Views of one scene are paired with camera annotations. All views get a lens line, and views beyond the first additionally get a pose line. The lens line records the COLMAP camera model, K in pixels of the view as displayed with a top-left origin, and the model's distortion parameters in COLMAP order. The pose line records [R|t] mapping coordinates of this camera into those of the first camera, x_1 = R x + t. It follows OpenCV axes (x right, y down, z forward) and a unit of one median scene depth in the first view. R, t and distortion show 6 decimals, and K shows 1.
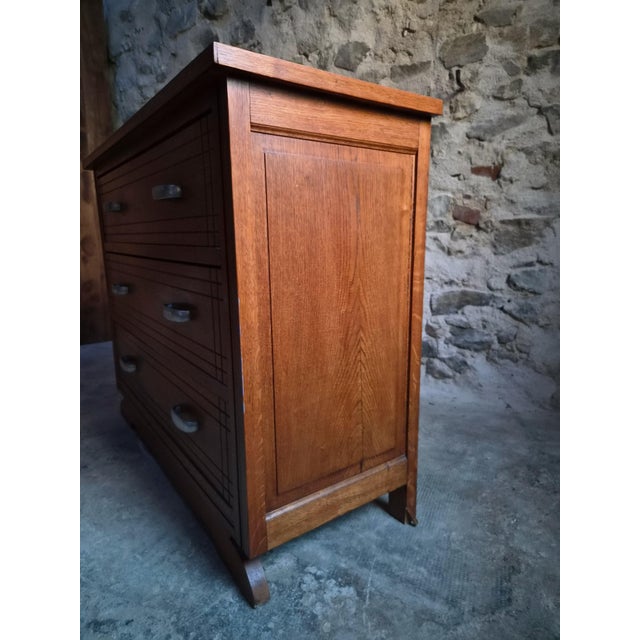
lens RADIAL K [[434.0, 0, 325.6], [0, 434.0, 326.8], [0, 0, 1]] dist [0.057637, -0.047864]
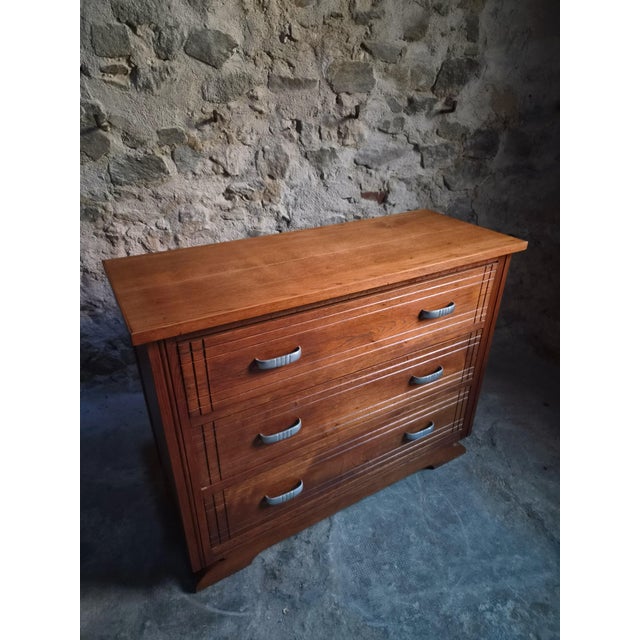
lens RADIAL K [[434.0, 0, 319.5], [0, 434.0, 317.1], [0, 0, 1]] dist [0.057637, -0.047864]
pose [[0.723050, -0.328504, 0.607687, -0.506105], [0.138071, 0.930666, 0.338818, -0.460173], [-0.676856, -0.161078, 0.718275, 0.247038]]
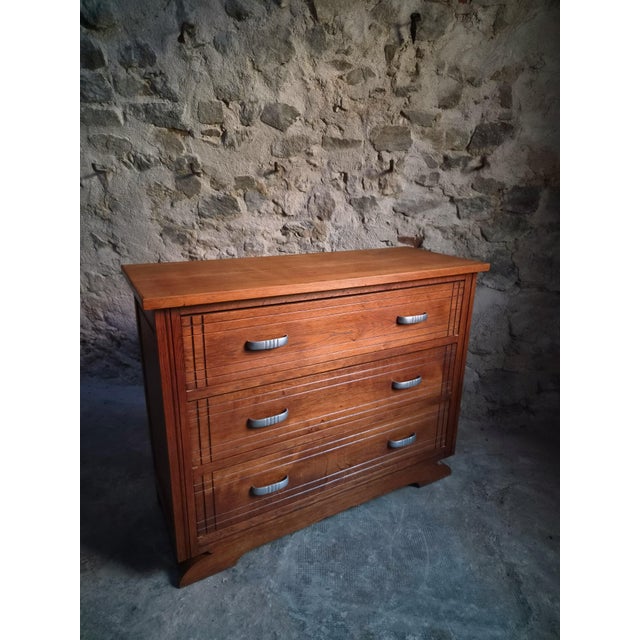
lens RADIAL K [[434.0, 0, 327.8], [0, 434.0, 318.6], [0, 0, 1]] dist [0.057637, -0.047864]
pose [[0.902994, -0.121368, 0.412156, -0.362655], [0.069570, 0.987917, 0.138492, -0.322988], [-0.423984, -0.096384, 0.900526, -0.011241]]
